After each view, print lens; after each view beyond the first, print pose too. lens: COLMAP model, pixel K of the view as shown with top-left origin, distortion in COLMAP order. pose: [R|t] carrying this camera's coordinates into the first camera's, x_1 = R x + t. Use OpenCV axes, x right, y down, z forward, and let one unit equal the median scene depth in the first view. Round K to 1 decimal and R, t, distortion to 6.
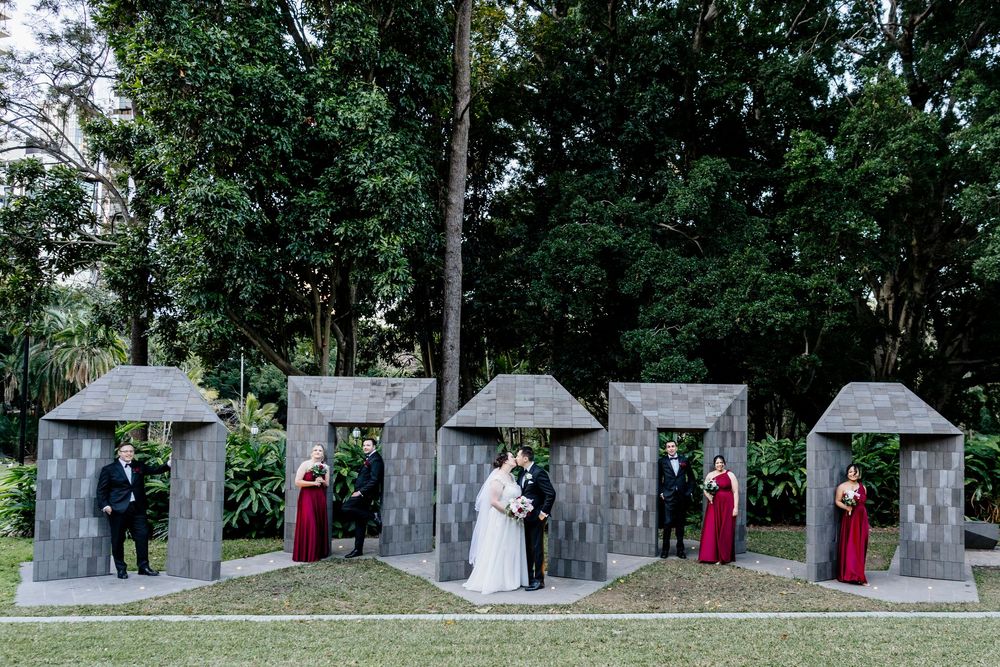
lens RADIAL K [[2461.9, 0, 500.0], [0, 2461.9, 333.0], [0, 0, 1]] dist [0.130512, 0.000000]
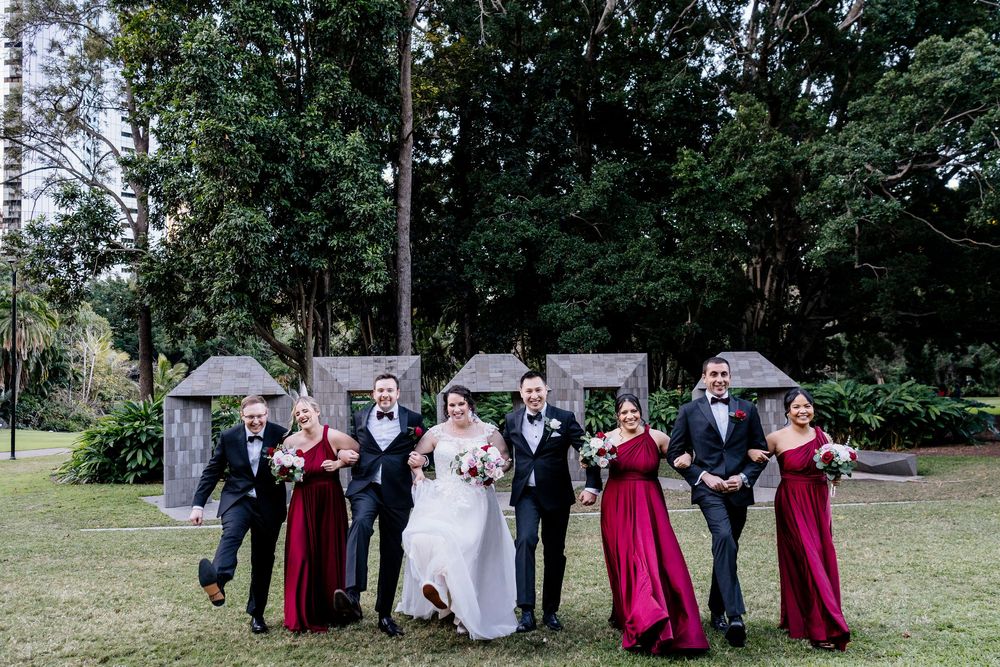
lens RADIAL K [[2461.9, 0, 499.9], [0, 2461.9, 334.5], [0, 0, 1]] dist [0.130512, 0.000000]
pose [[0.998456, -0.028209, 0.047848, -0.039547], [0.027163, 0.999381, 0.022375, -0.018992], [-0.048449, -0.021041, 0.998604, -0.304638]]
